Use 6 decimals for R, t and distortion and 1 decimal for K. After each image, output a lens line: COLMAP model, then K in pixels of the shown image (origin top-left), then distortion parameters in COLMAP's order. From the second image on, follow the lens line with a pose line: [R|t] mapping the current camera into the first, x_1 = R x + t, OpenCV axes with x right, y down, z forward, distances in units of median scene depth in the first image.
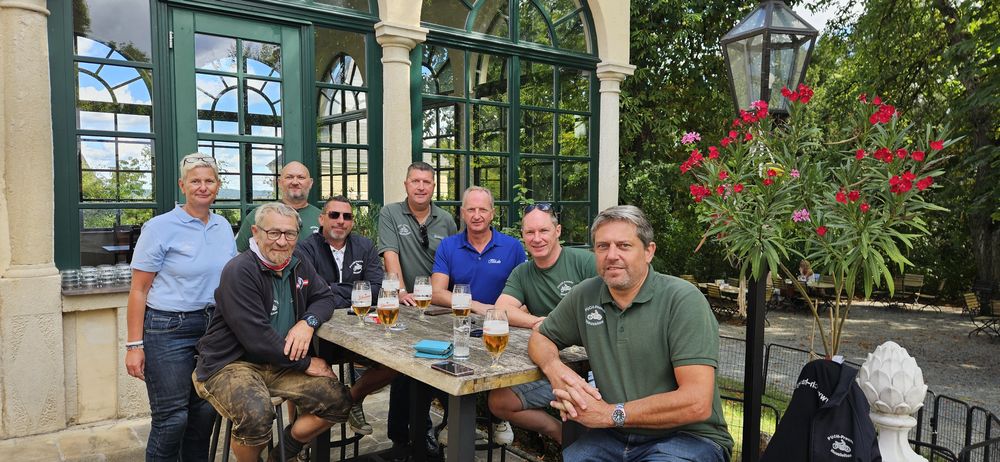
lens RADIAL K [[593.0, 0, 500.0], [0, 593.0, 231.0], [0, 0, 1]] dist [0.001238, 0.000609]
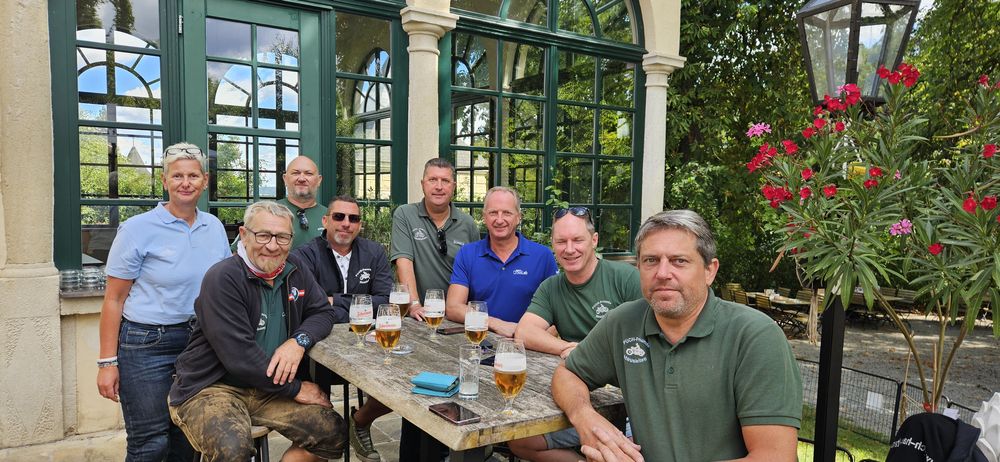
lens RADIAL K [[593.0, 0, 504.2], [0, 593.0, 235.2], [0, 0, 1]] dist [0.003080, -0.000613]
pose [[0.997949, 0.018125, -0.061395, 0.017232], [-0.017864, 0.999829, 0.004798, -0.006698], [0.061471, -0.003691, 0.998102, 0.114636]]
